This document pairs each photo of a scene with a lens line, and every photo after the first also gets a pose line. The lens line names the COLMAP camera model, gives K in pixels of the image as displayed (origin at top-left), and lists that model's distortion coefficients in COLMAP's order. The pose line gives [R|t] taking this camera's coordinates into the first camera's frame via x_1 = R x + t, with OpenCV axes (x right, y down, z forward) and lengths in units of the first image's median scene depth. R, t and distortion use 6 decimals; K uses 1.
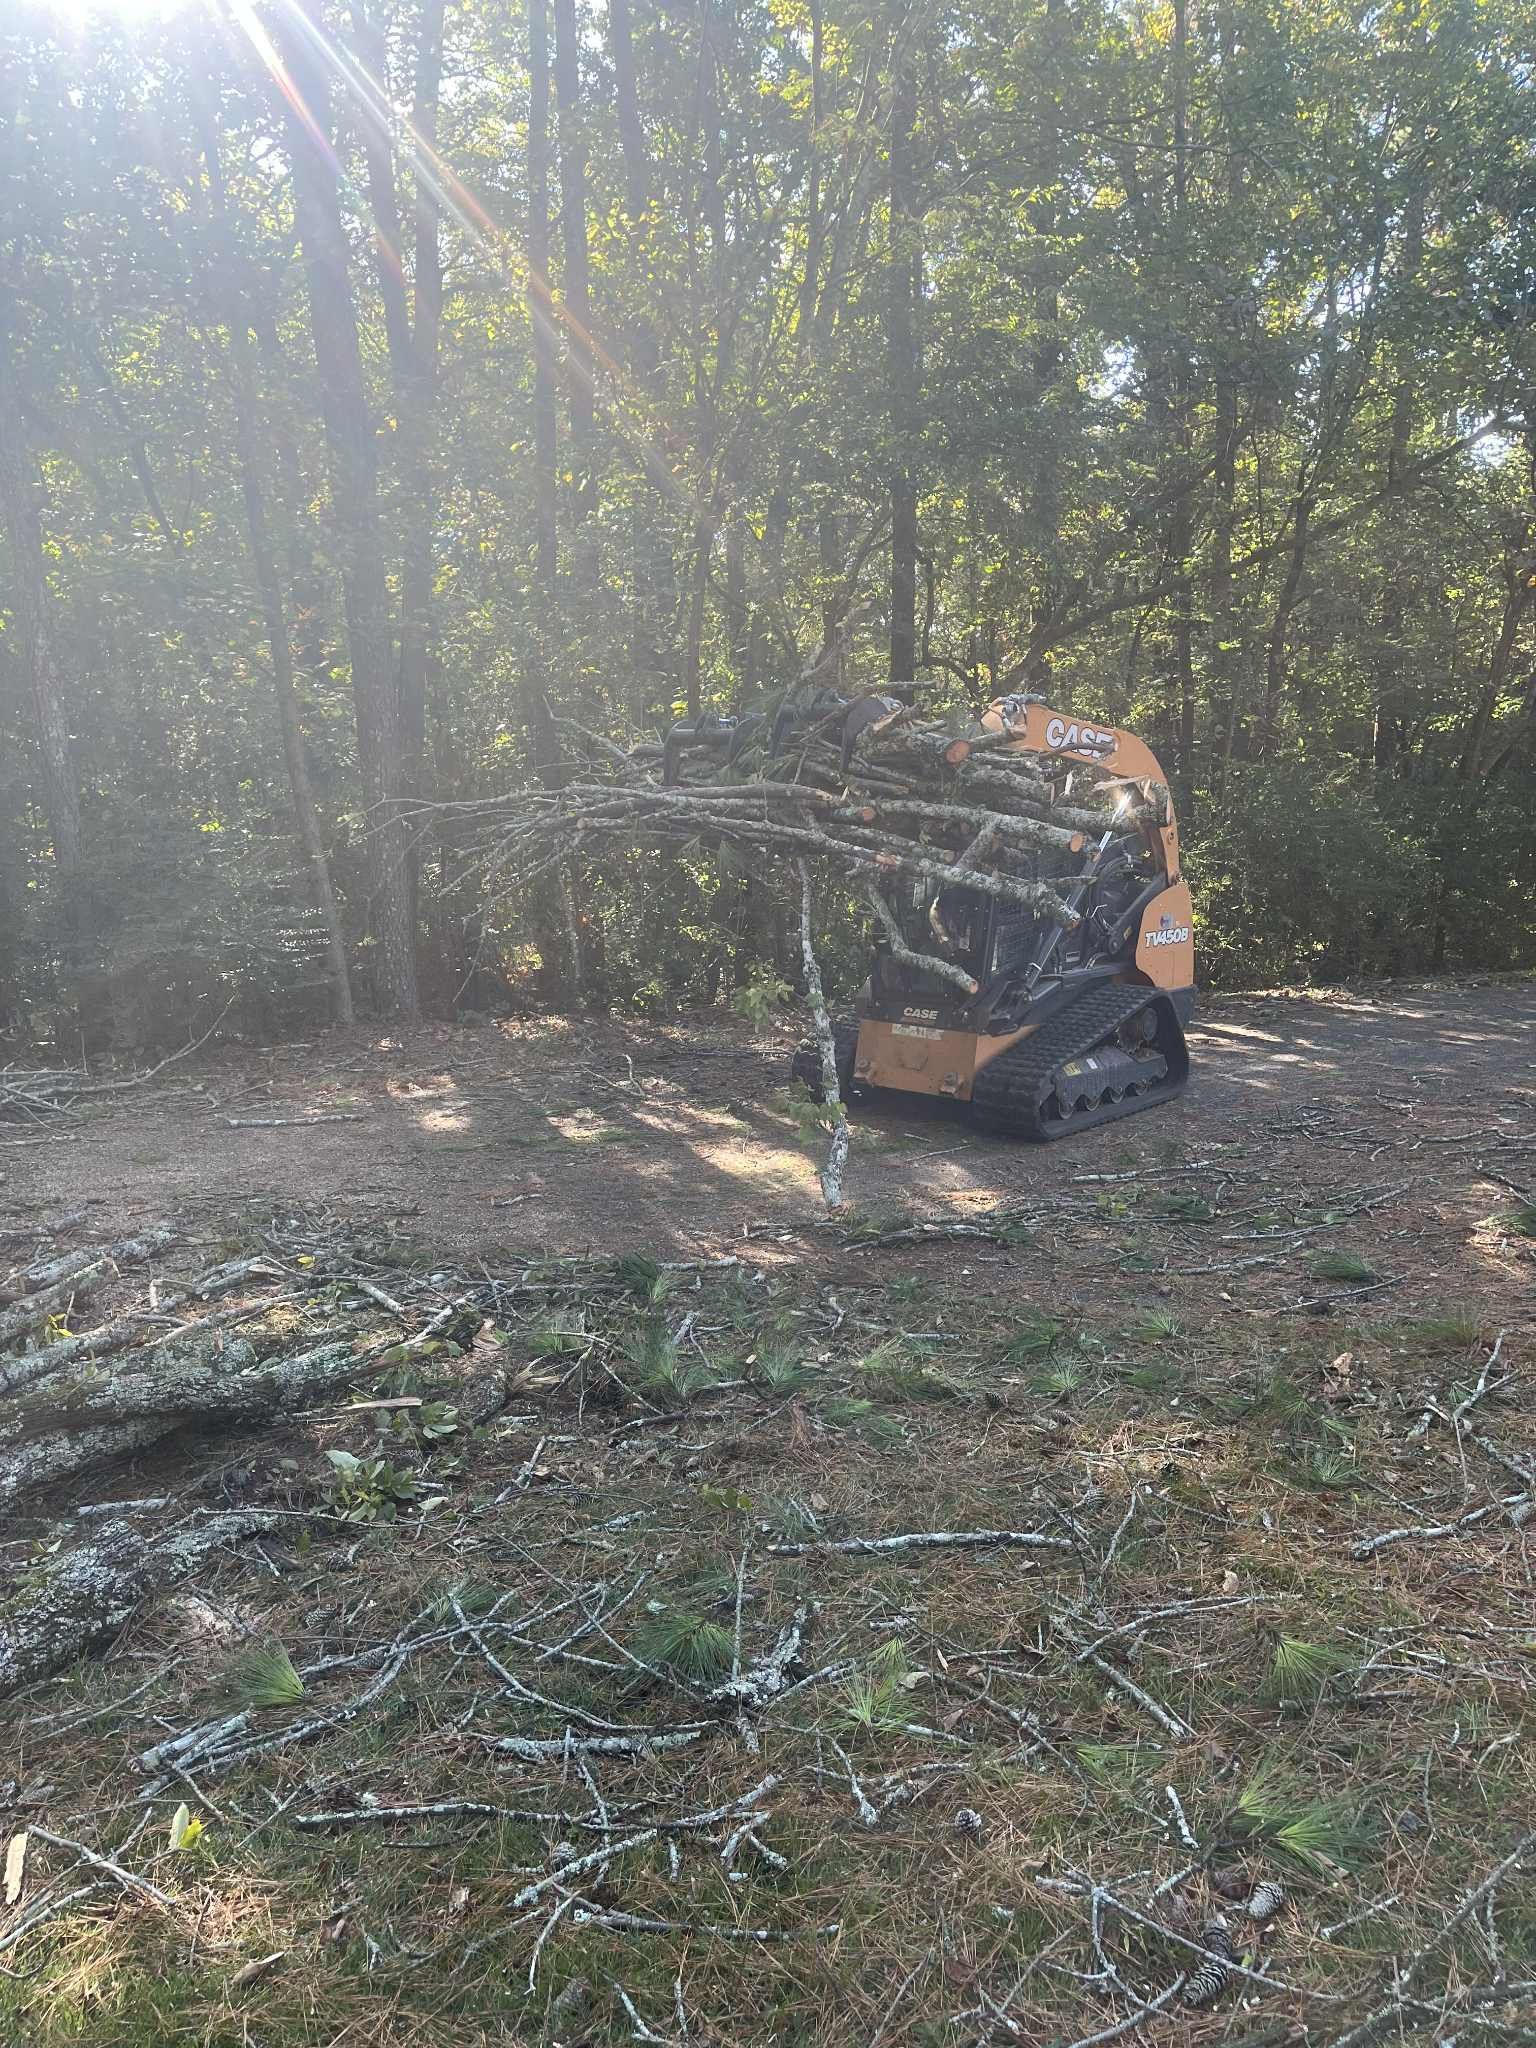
lens RADIAL K [[1560.3, 0, 768.0], [0, 1560.3, 1024.0], [0, 0, 1]] dist [0.049805, -0.061577]
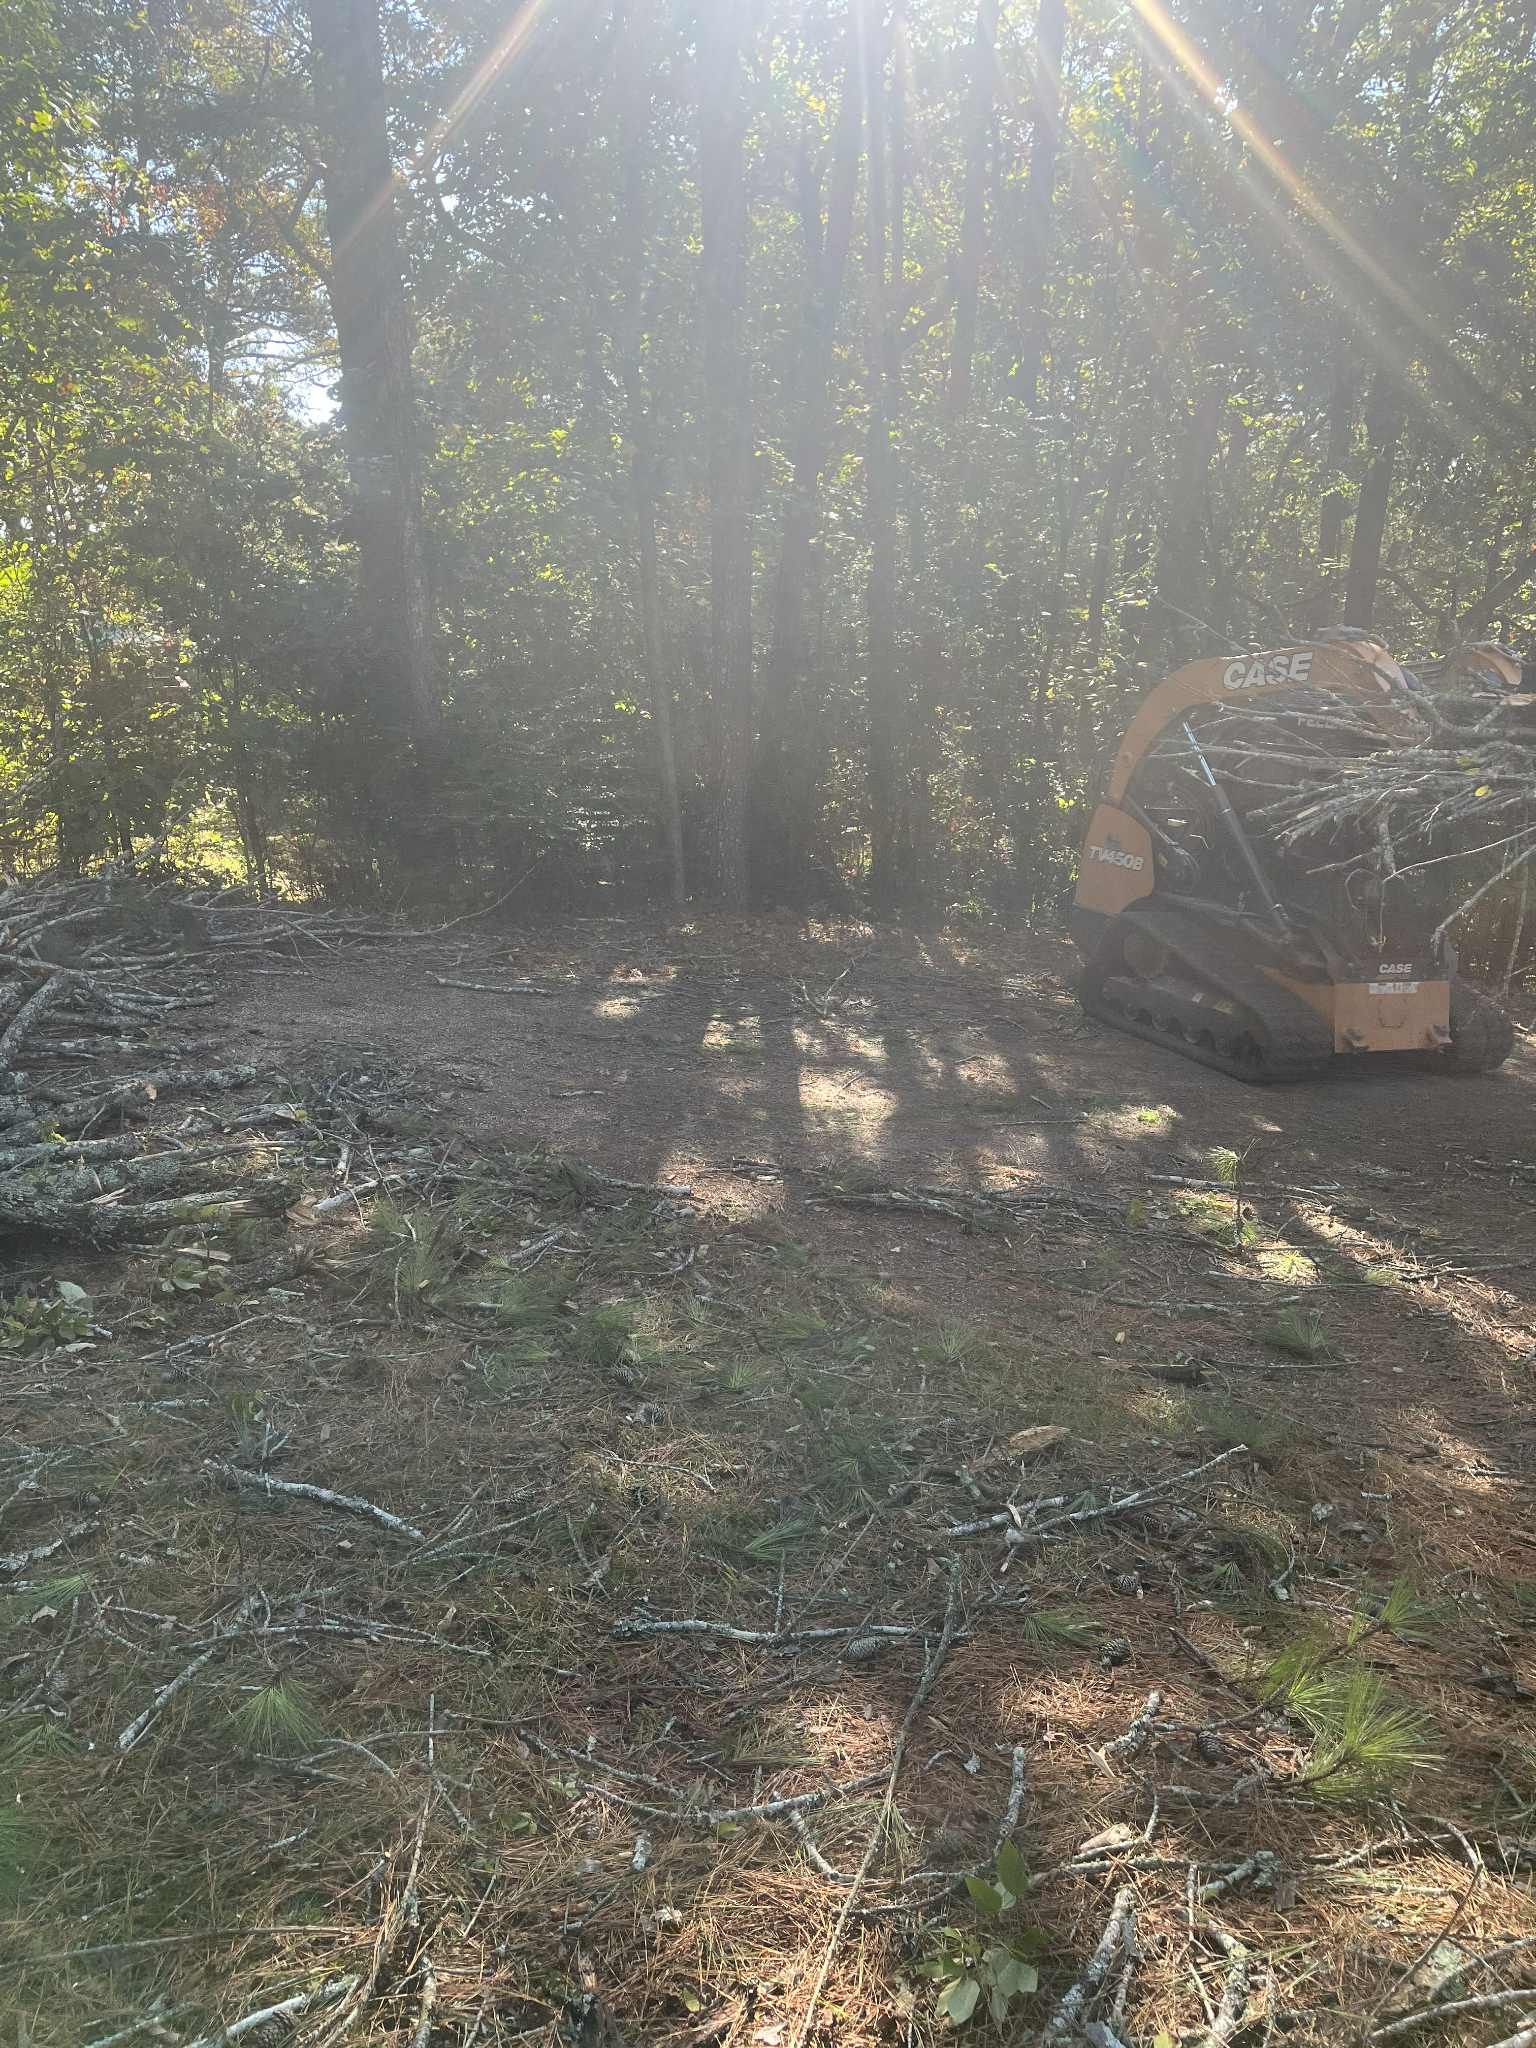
lens RADIAL K [[1560.3, 0, 768.0], [0, 1560.3, 1024.0], [0, 0, 1]] dist [0.049805, -0.061577]
pose [[0.913366, 0.150148, -0.378442, 0.277567], [-0.125740, 0.988103, 0.088560, -0.031919], [0.387237, -0.033302, 0.921379, 0.092318]]
